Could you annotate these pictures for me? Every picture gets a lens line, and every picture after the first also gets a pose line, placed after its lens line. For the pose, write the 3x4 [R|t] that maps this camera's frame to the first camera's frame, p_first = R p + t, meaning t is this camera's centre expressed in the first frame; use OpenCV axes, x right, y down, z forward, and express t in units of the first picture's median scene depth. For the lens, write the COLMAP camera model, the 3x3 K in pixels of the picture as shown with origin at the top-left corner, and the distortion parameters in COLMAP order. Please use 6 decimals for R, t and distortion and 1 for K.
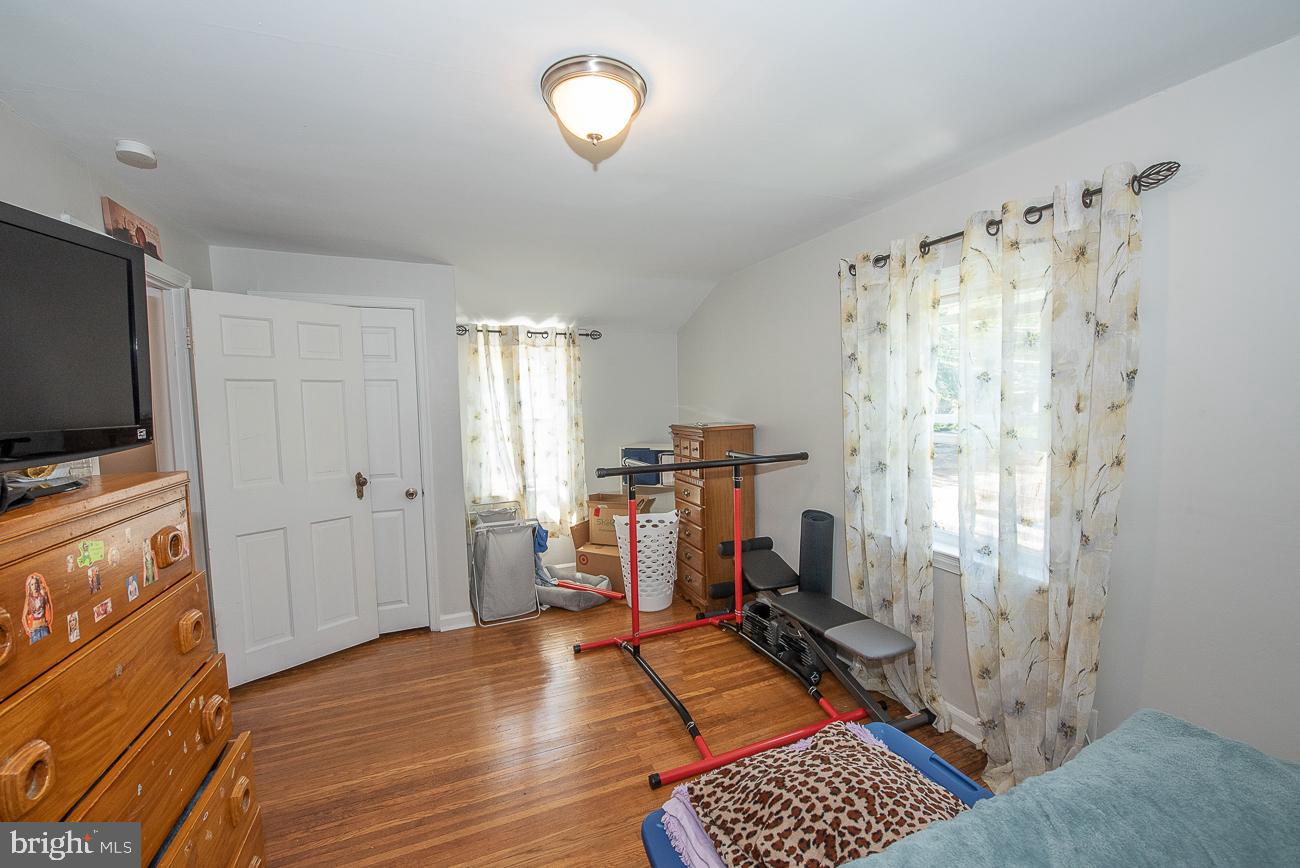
lens RADIAL K [[517.6, 0, 650.0], [0, 517.6, 434.0], [0, 0, 1]] dist [-0.013176, -0.003091]
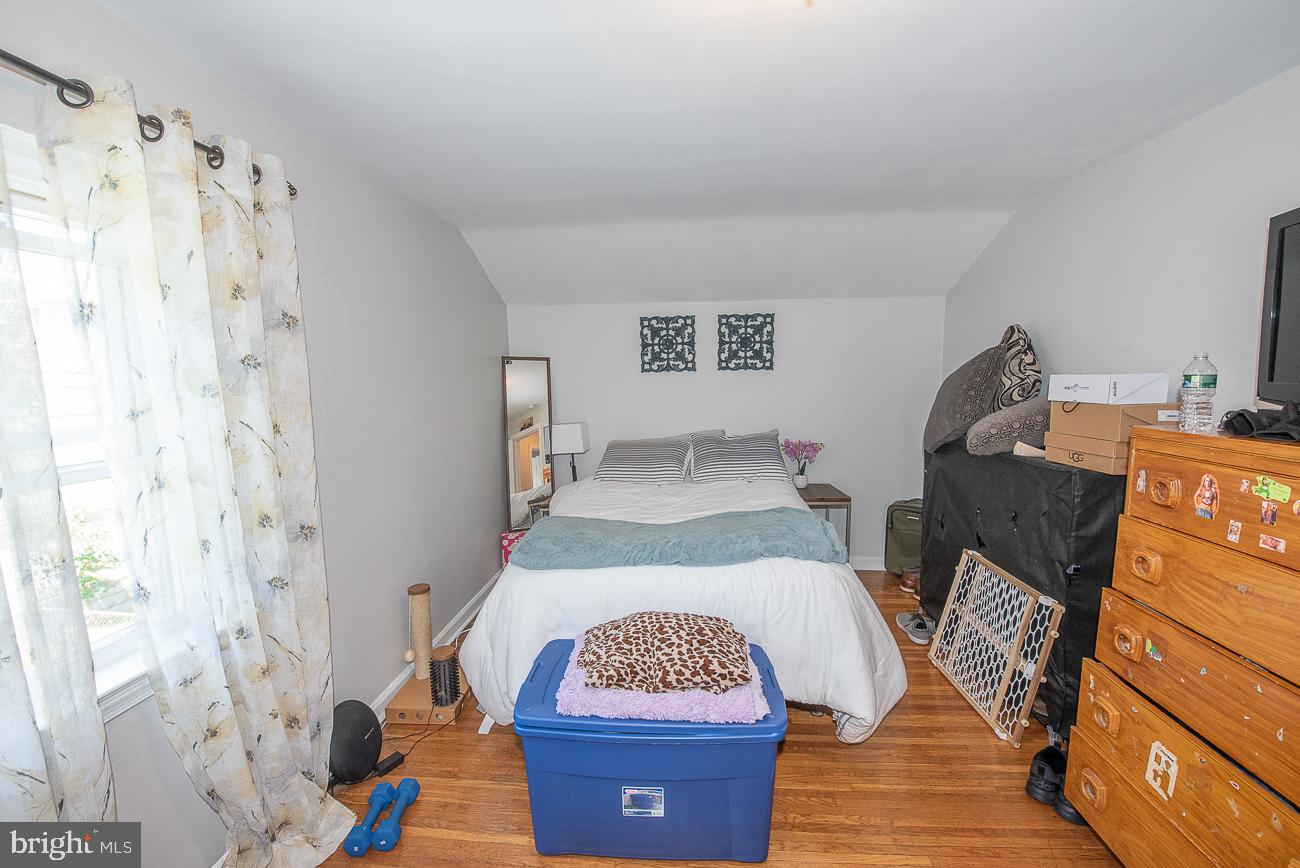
lens RADIAL K [[517.6, 0, 650.0], [0, 517.6, 434.0], [0, 0, 1]] dist [-0.013176, -0.003091]
pose [[-0.891119, -0.020412, 0.453311, -0.294378], [0.064105, 0.983306, 0.170293, -0.160929], [-0.449220, 0.180811, -0.874934, 2.285065]]
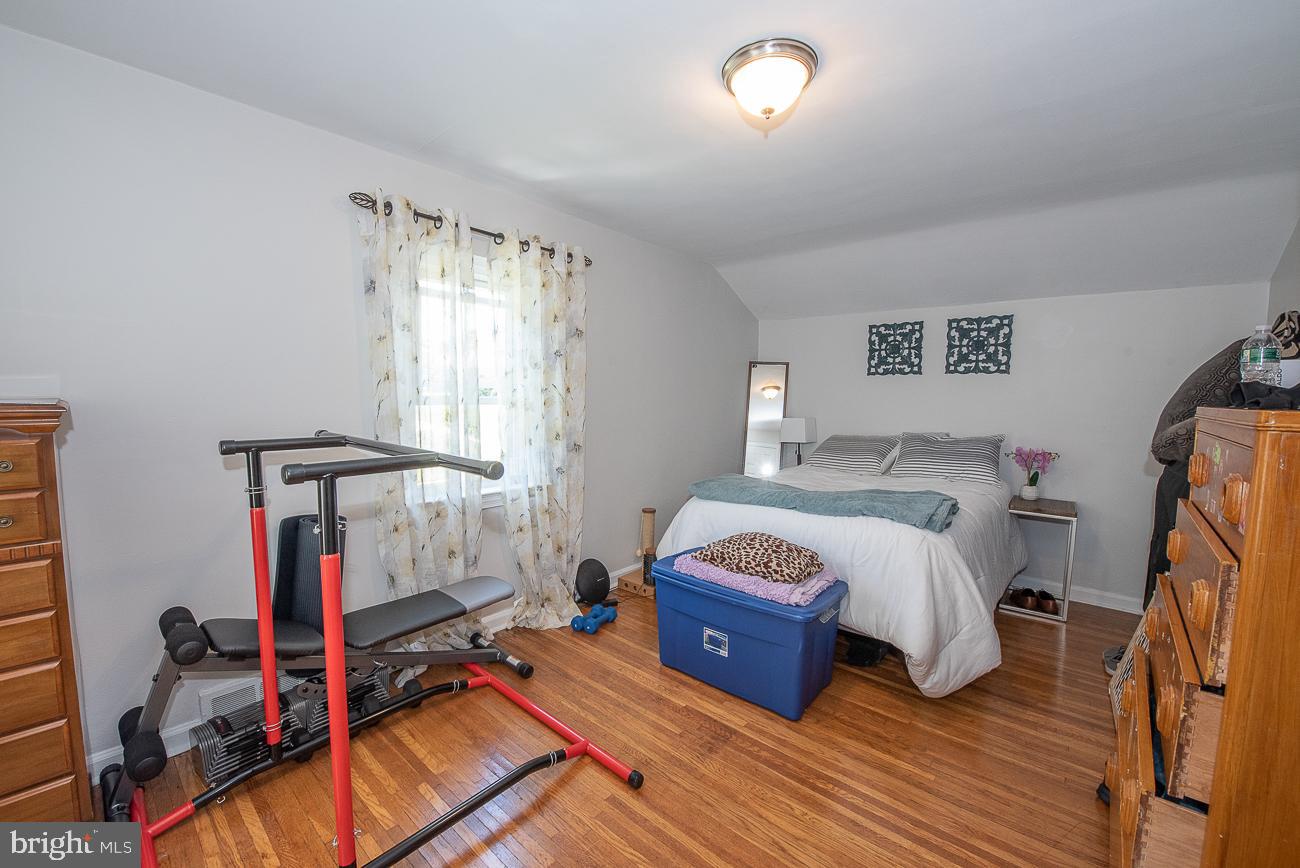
lens RADIAL K [[517.6, 0, 650.0], [0, 517.6, 434.0], [0, 0, 1]] dist [-0.013176, -0.003091]
pose [[-0.452069, -0.059548, 0.889993, -1.345590], [0.056907, 0.993811, 0.095400, -0.002525], [-0.890166, 0.093774, -0.445882, 2.348228]]
